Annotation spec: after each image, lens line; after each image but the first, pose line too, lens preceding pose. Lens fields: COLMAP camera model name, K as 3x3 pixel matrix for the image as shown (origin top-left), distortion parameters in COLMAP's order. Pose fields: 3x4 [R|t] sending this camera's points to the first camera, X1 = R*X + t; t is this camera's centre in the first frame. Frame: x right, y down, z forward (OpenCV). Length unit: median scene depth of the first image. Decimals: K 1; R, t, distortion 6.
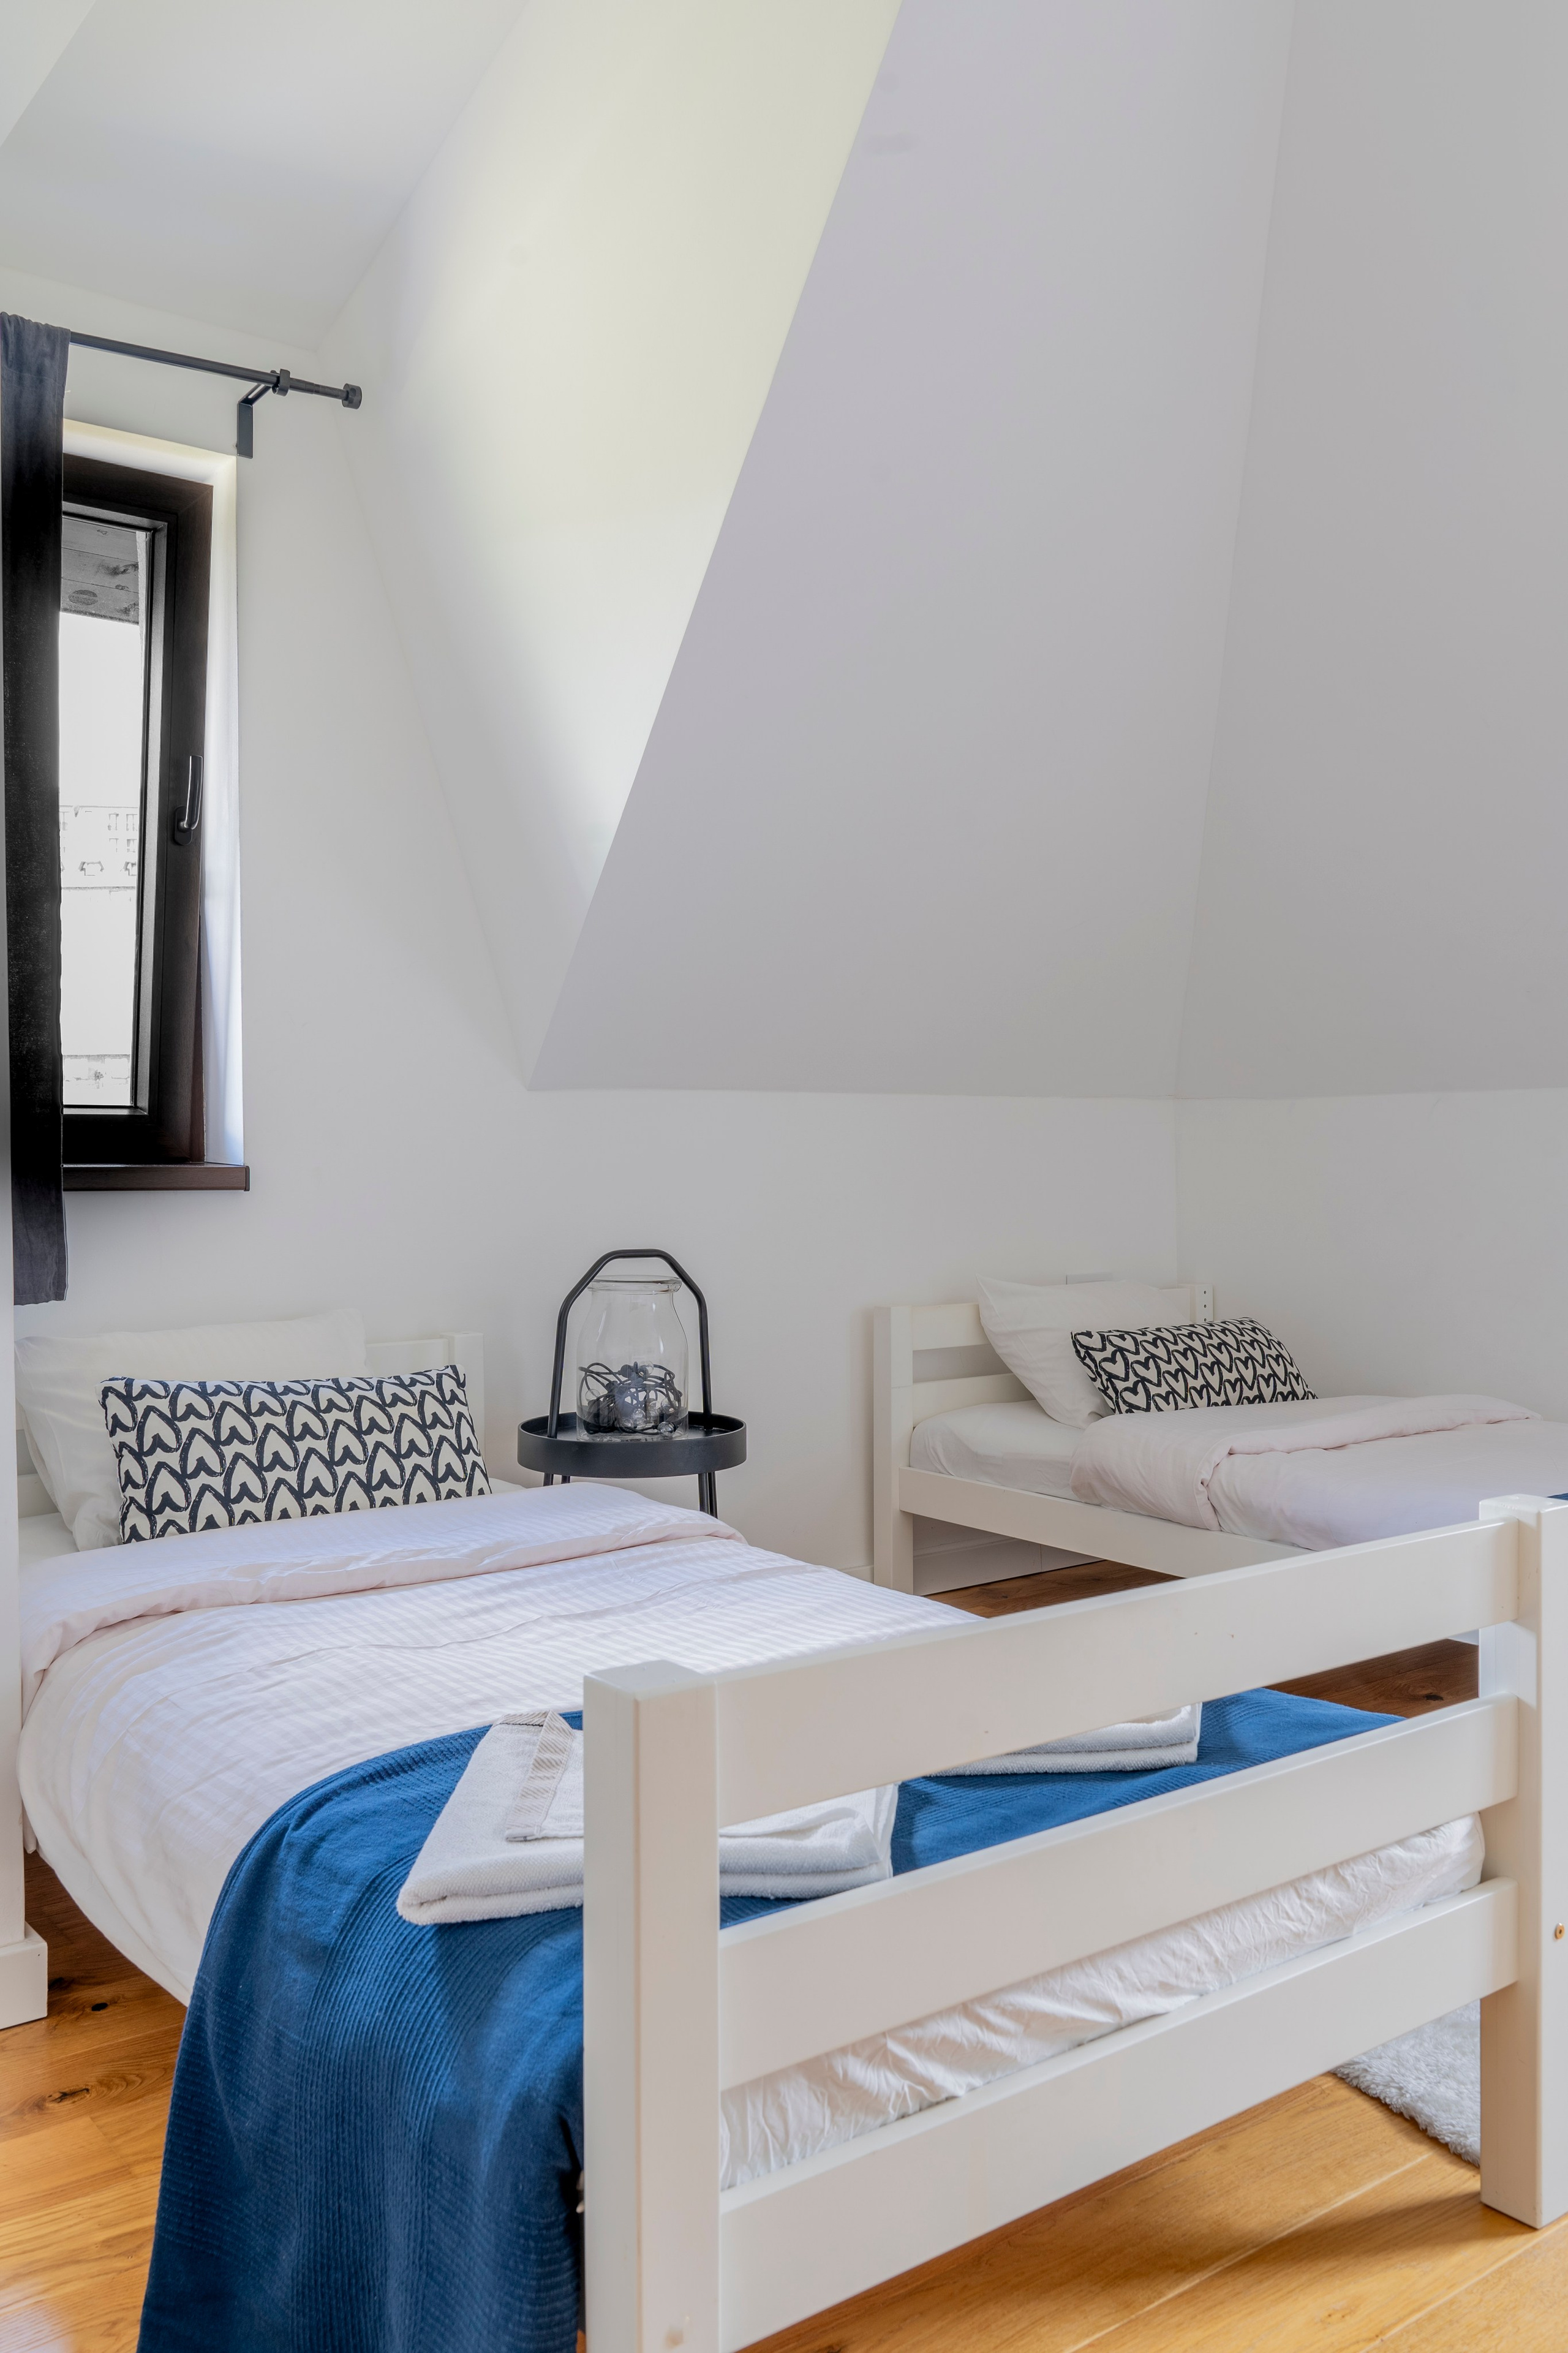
lens RADIAL K [[1880.4, 0, 784.2], [0, 1880.4, 1181.5], [0, 0, 1]] dist [0.025206, -0.037816]
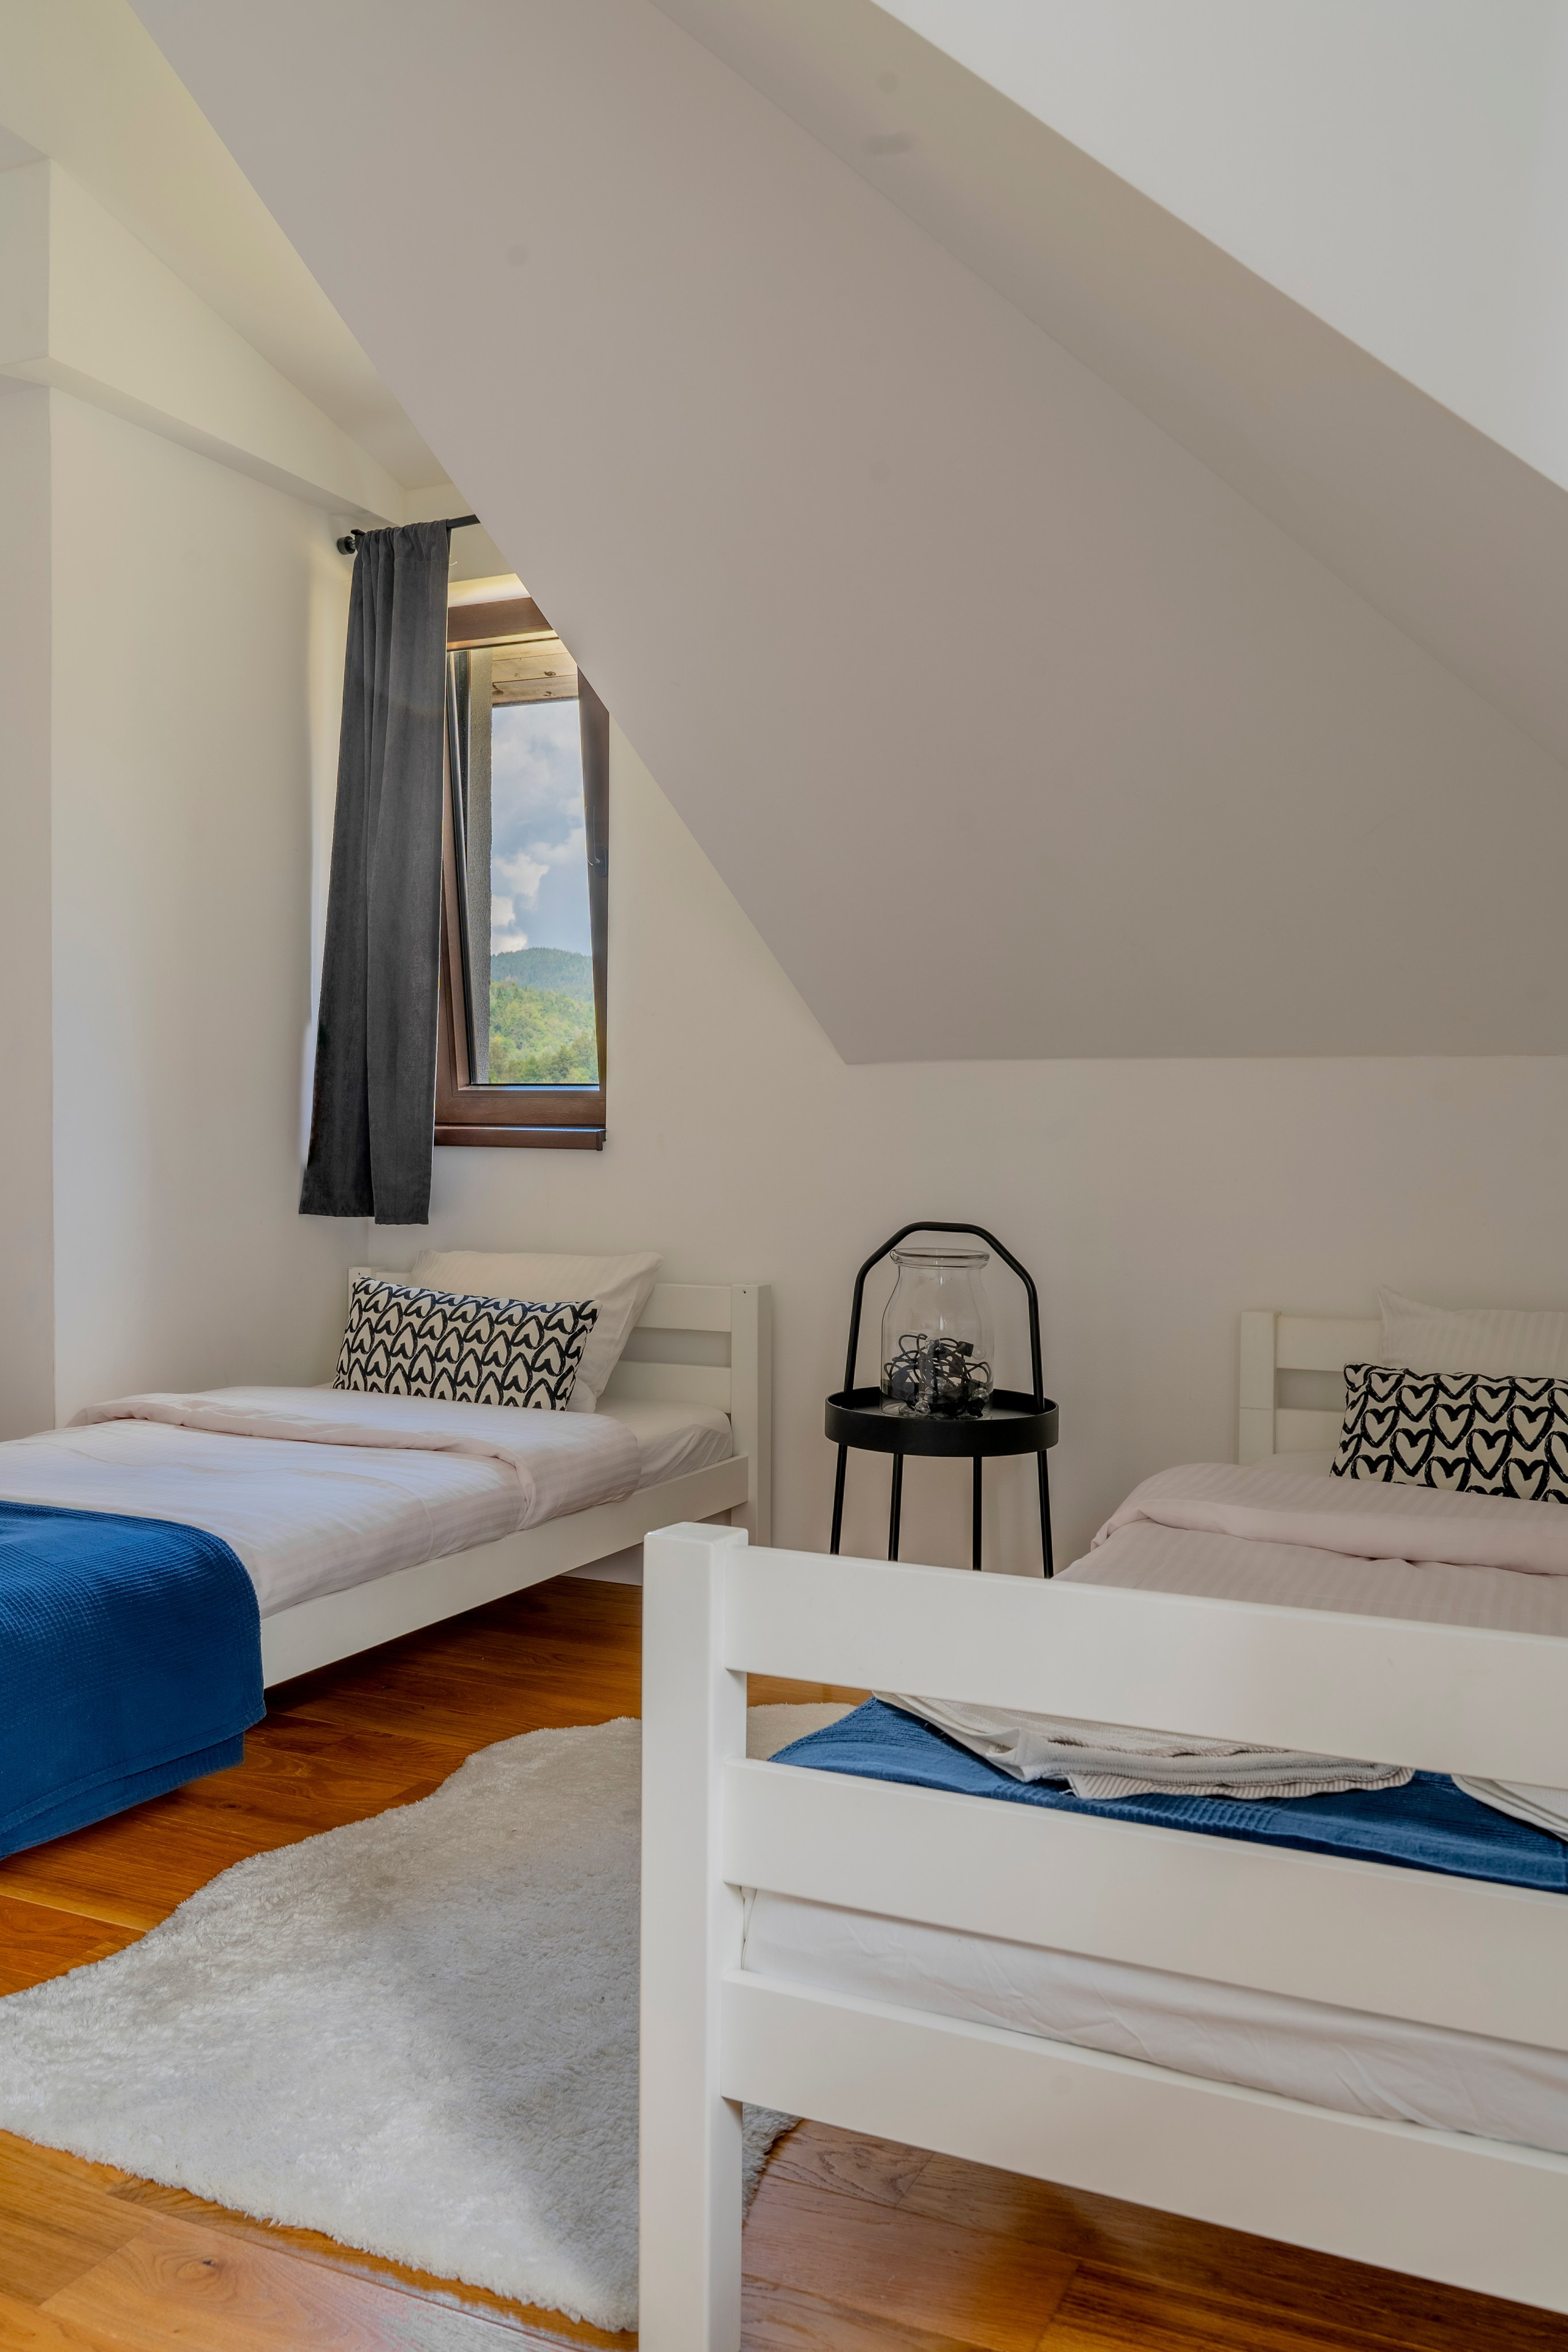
lens RADIAL K [[1868.3, 0, 776.9], [0, 1868.3, 1178.2], [0, 0, 1]] dist [0.008740, -0.024065]
pose [[0.457646, 0.033554, -0.888501, 1.041564], [-0.025323, 0.999374, 0.024698, -0.011716], [0.888774, 0.011196, 0.458210, 0.644659]]
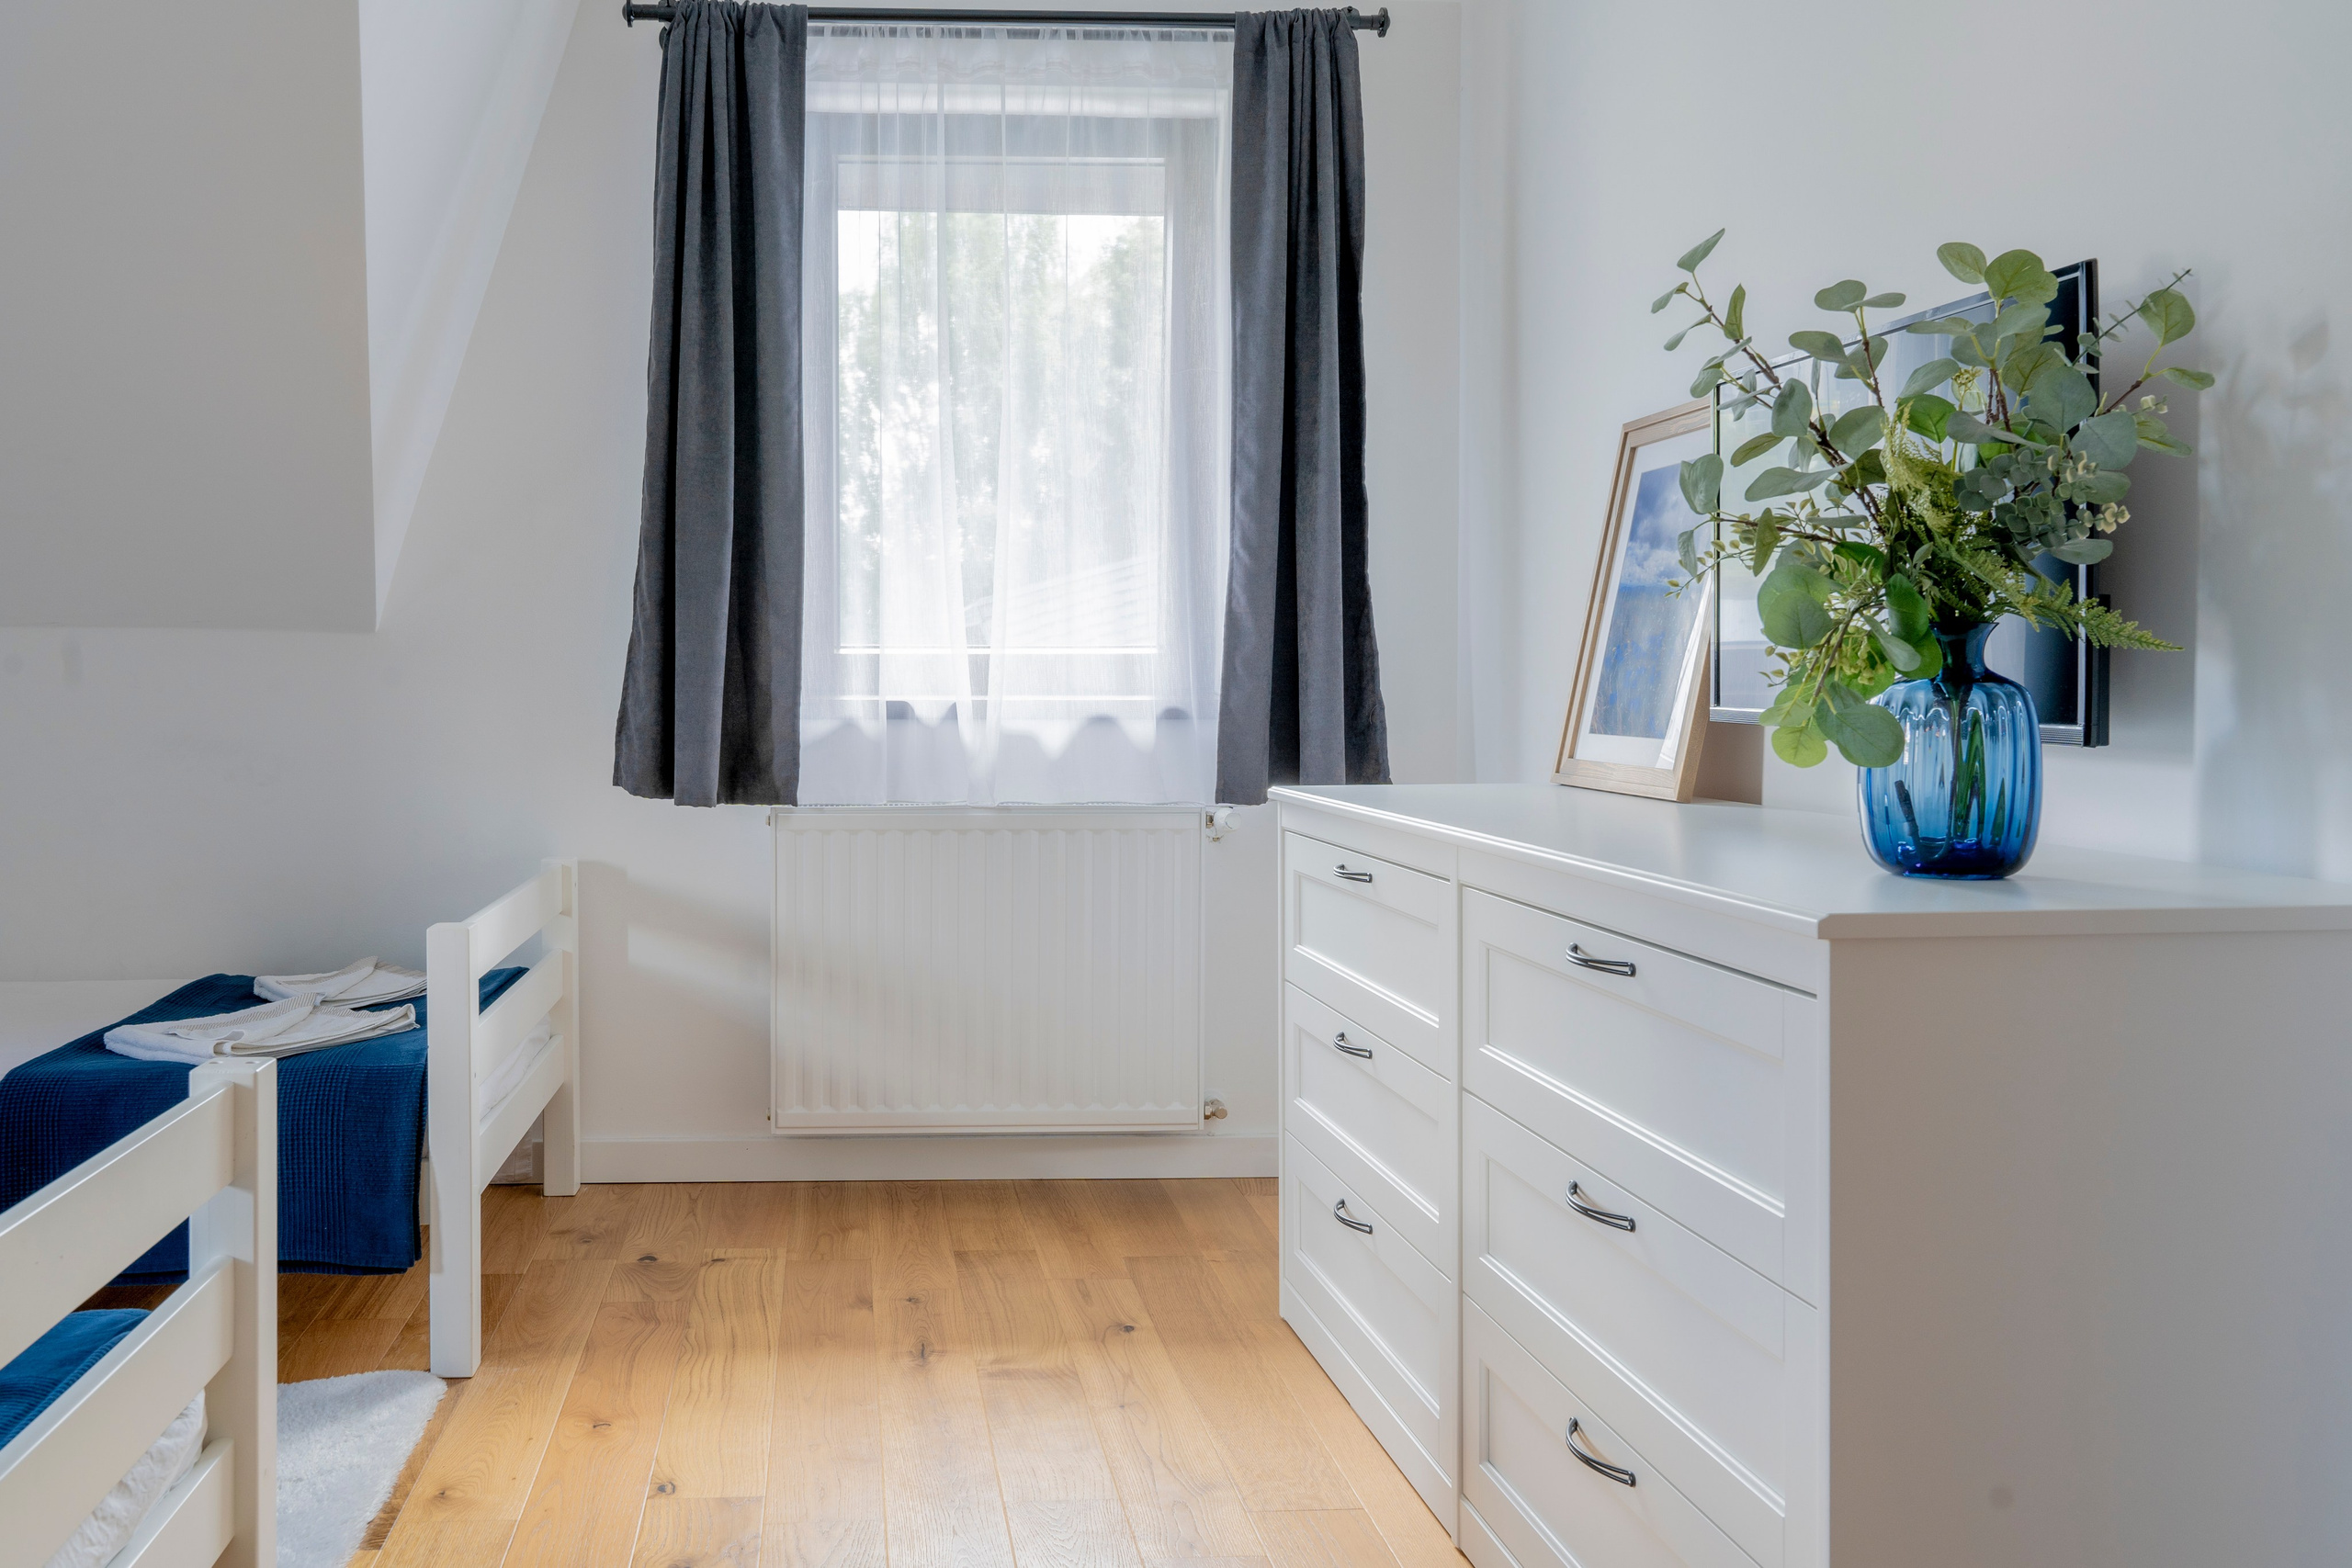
lens RADIAL K [[1959.5, 0, 954.2], [0, 1959.5, 705.7], [0, 0, 1]] dist [0.002497, -0.003568]
pose [[0.560143, -0.003872, 0.828387, -0.169778], [0.002789, 0.999992, 0.002789, -0.016230], [-0.828391, 0.000748, 0.560150, 0.055813]]
